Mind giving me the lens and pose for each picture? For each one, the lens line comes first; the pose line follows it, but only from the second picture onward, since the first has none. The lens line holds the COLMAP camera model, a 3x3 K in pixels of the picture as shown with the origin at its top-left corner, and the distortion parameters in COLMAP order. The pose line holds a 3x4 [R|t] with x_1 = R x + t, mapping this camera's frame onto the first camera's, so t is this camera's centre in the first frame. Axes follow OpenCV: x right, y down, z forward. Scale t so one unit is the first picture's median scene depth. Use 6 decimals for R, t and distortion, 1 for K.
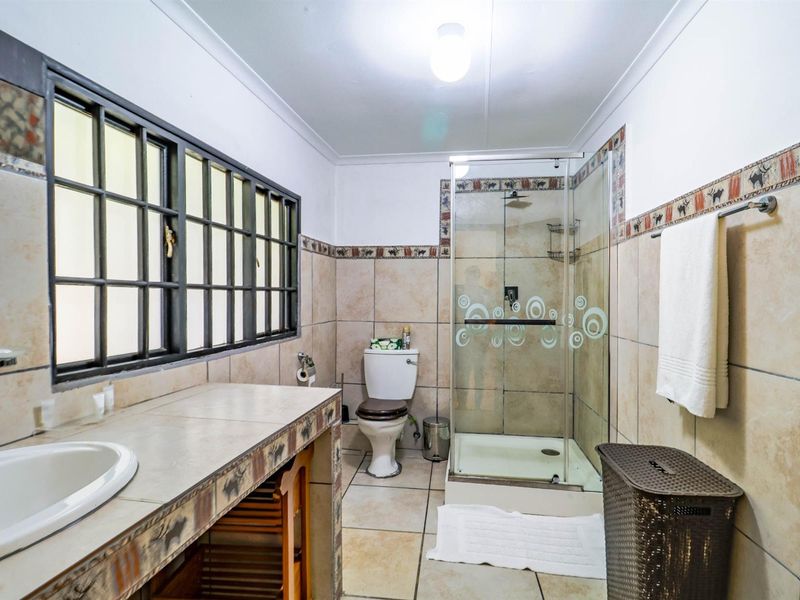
lens RADIAL K [[439.3, 0, 400.0], [0, 439.3, 300.0], [0, 0, 1]] dist [-0.001624, -0.001637]
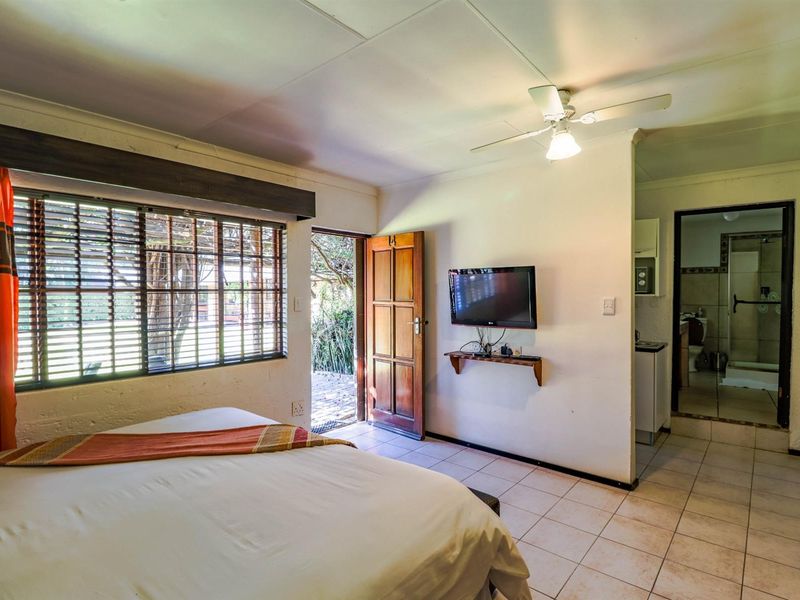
lens RADIAL K [[439.3, 0, 400.0], [0, 439.3, 300.0], [0, 0, 1]] dist [-0.001624, -0.001637]
pose [[0.874934, 0.001981, -0.484239, -0.220184], [-0.000768, 0.999996, 0.002704, 0.023394], [0.484242, -0.001994, 0.874932, -1.463012]]
